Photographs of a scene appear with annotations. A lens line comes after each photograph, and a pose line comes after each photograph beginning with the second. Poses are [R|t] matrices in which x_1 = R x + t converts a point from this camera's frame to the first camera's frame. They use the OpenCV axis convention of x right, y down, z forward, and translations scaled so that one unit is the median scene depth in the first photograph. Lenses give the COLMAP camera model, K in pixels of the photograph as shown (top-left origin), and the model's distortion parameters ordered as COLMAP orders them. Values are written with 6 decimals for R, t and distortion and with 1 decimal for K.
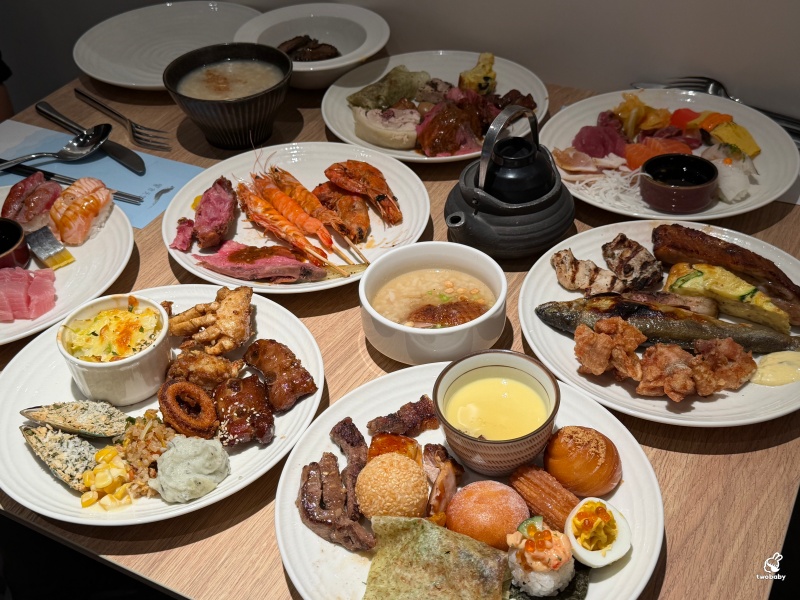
lens RADIAL K [[952.9, 0, 400.0], [0, 952.9, 300.6], [0, 0, 1]] dist [0.152047, 0.000000]
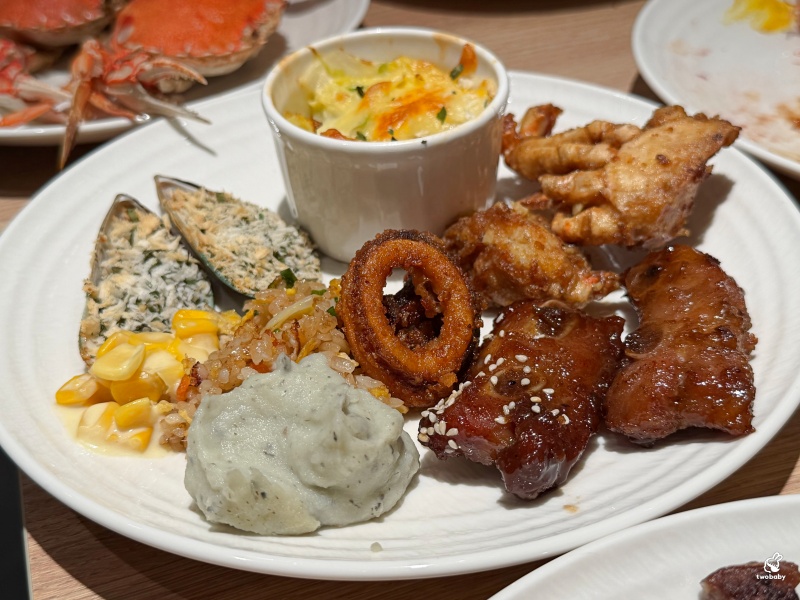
lens RADIAL K [[1017.2, 0, 400.7], [0, 1017.2, 300.9], [0, 0, 1]] dist [0.104272, 0.000000]
pose [[0.742090, 0.405412, -0.533801, -0.008224], [-0.404709, 0.905817, 0.125325, 0.056337], [0.534334, 0.123032, 0.836271, 0.632356]]
